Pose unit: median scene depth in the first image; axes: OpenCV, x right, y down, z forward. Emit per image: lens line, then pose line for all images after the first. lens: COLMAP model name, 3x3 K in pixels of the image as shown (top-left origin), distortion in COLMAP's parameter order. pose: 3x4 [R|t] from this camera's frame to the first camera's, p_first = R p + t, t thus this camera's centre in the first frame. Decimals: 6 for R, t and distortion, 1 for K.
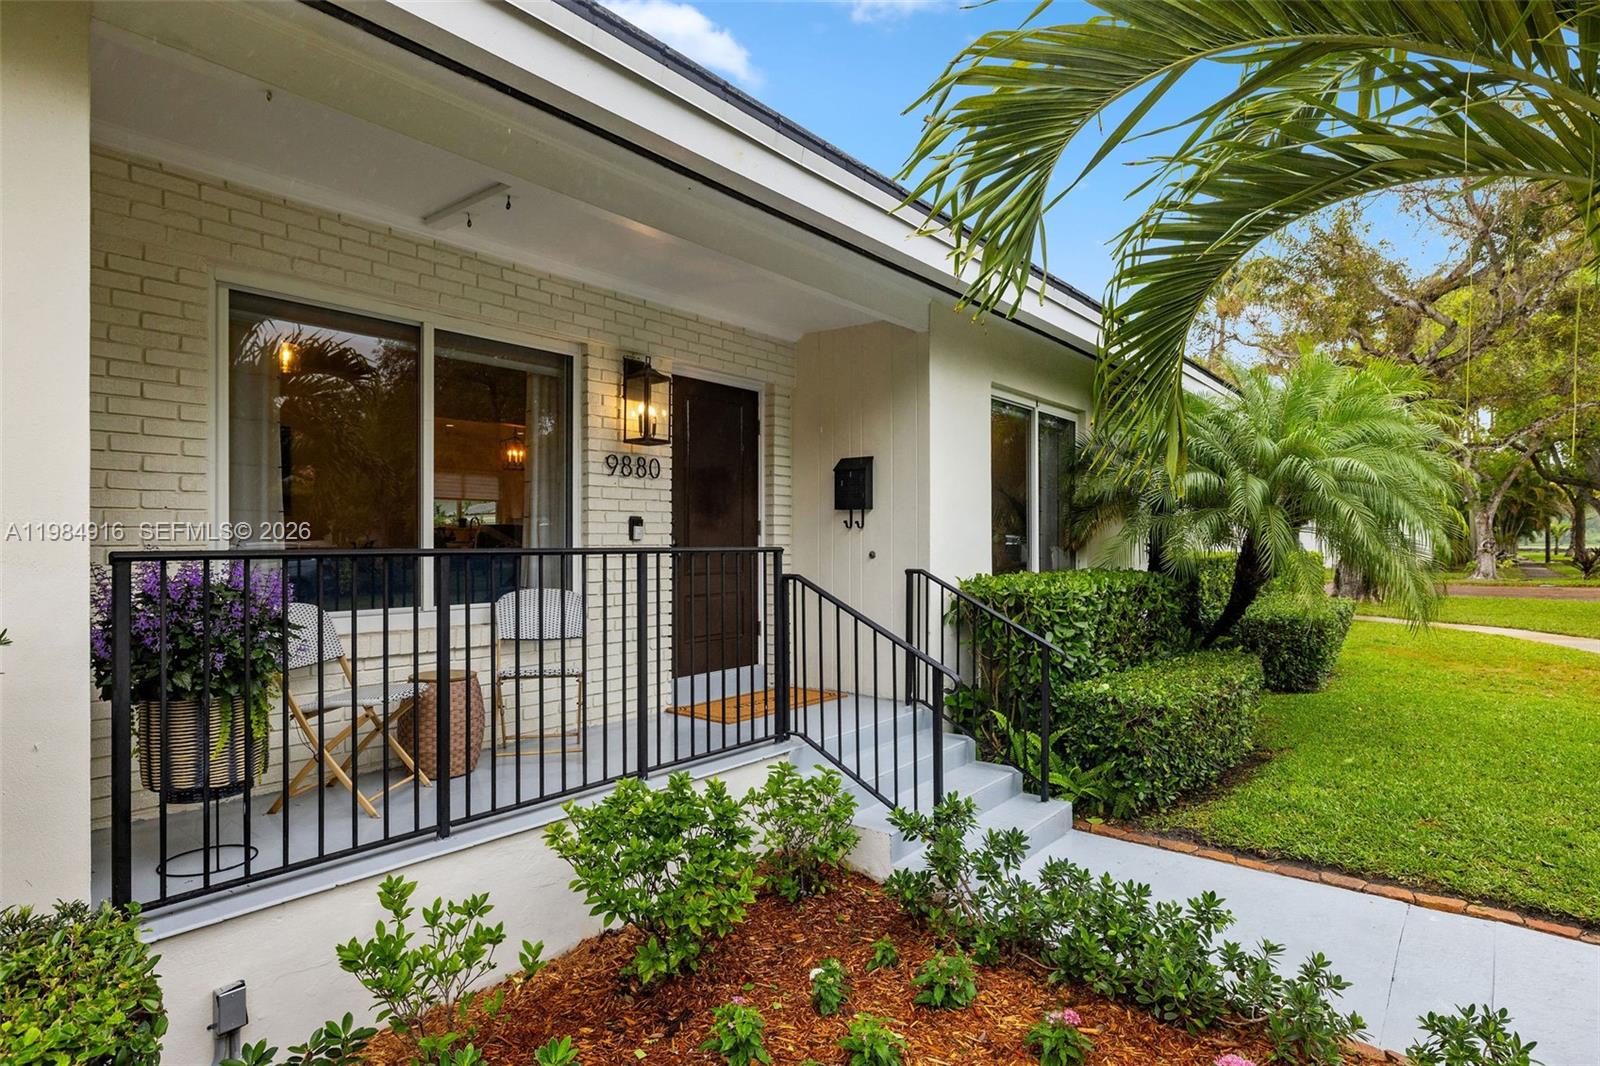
lens RADIAL K [[926.4, 0, 800.0], [0, 926.4, 533.0], [0, 0, 1]] dist [0.015468, 0.000199]
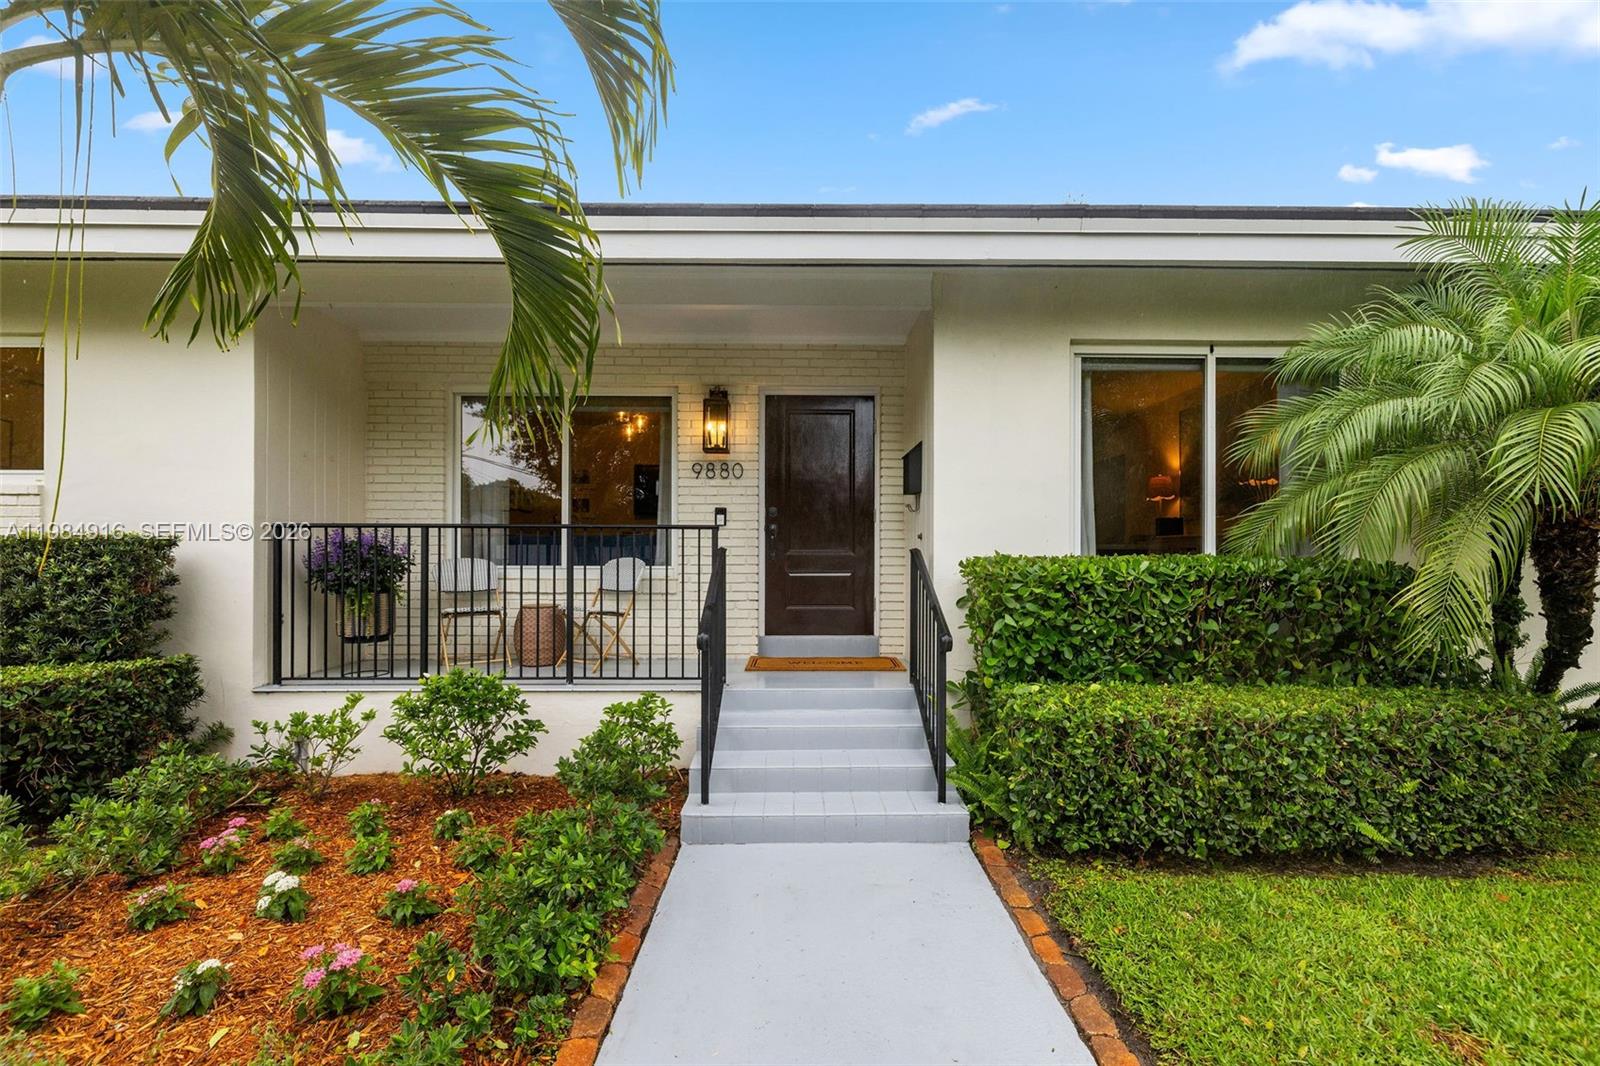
lens RADIAL K [[723.8, 0, 803.1], [0, 723.8, 557.8], [0, 0, 1]] dist [-0.002050, 0.000187]
pose [[0.605438, 0.004831, -0.795878, 0.735222], [0.002364, 0.999966, 0.007869, 0.047136], [0.795889, -0.006645, 0.605406, 0.469241]]
